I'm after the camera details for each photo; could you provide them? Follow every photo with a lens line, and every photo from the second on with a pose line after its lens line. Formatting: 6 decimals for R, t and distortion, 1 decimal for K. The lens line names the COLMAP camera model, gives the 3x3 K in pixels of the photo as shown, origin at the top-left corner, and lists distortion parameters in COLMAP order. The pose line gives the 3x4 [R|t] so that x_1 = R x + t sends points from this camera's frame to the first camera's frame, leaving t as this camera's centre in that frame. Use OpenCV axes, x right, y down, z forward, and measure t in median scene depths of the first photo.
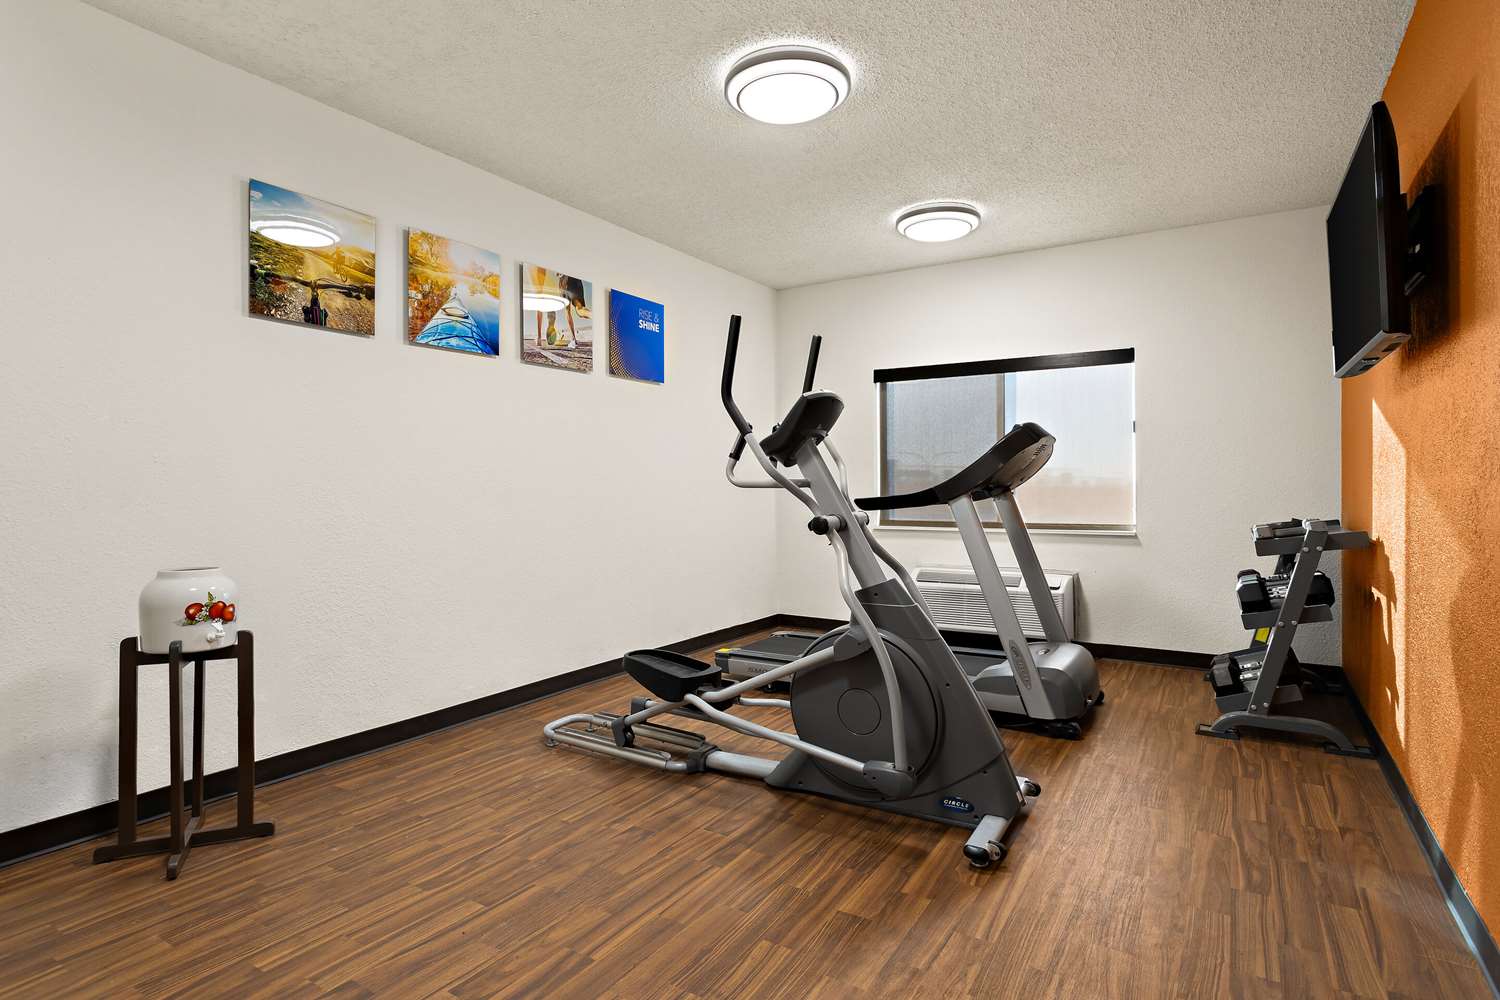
lens RADIAL K [[781.5, 0, 750.0], [0, 781.5, 500.0], [0, 0, 1]] dist [0.000302, 0.000043]
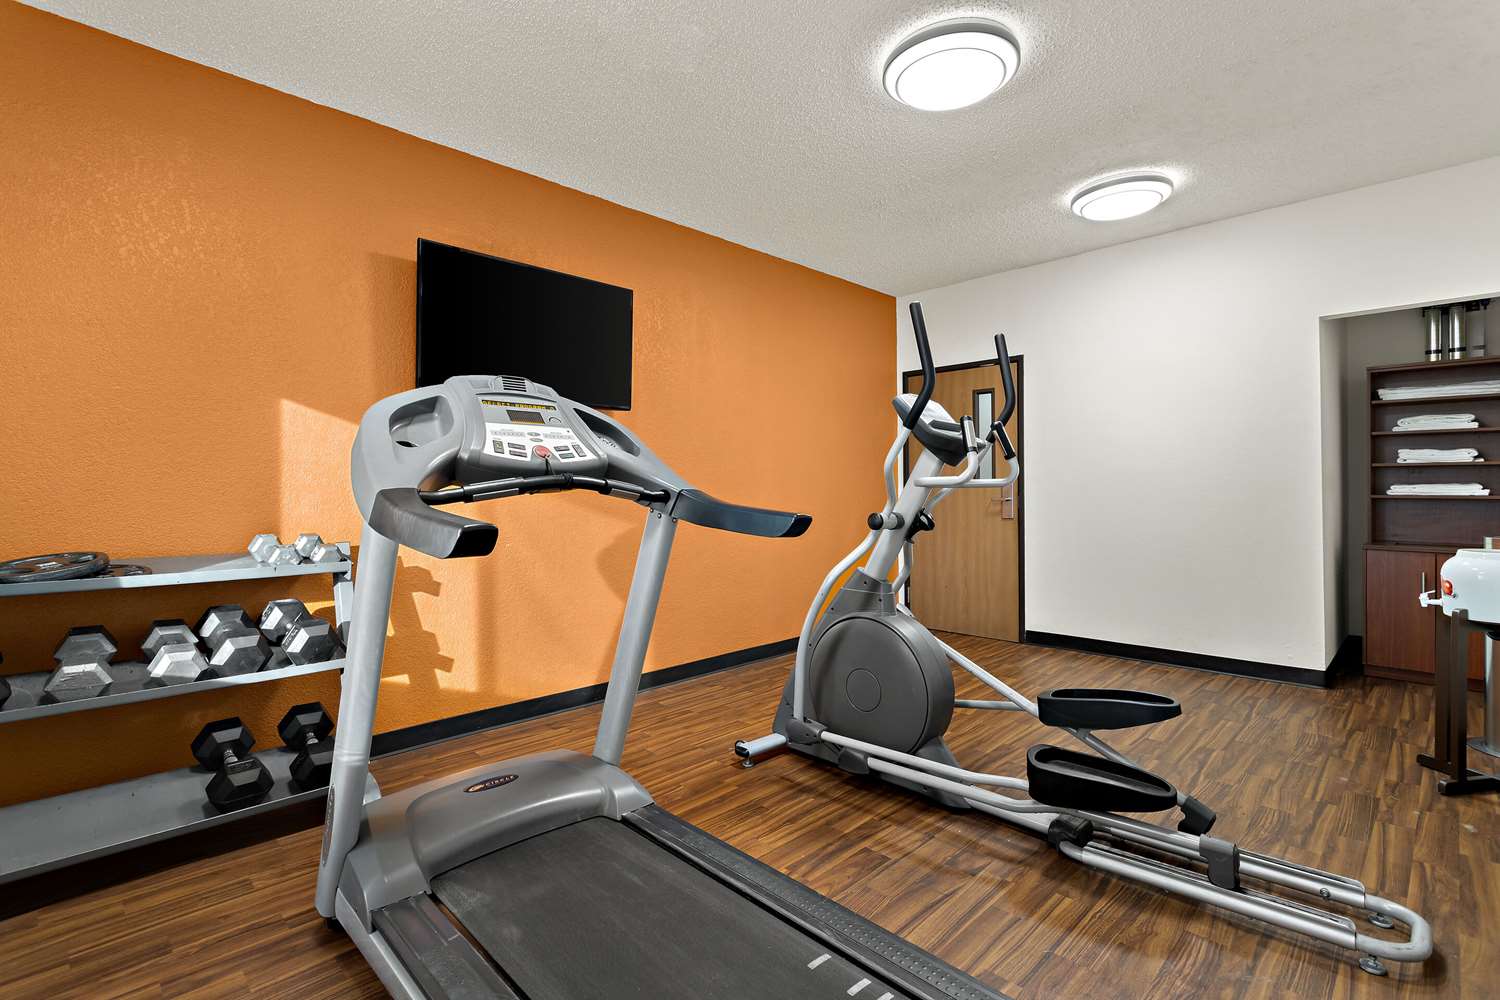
lens RADIAL K [[701.7, 0, 745.4], [0, 701.7, 471.6], [0, 0, 1]] dist [-0.000235, 0.000046]
pose [[-0.973670, 0.016774, 0.227346, 0.118134], [0.016717, 0.999858, -0.002175, -0.045136], [-0.227350, 0.001683, -0.973812, 2.195108]]
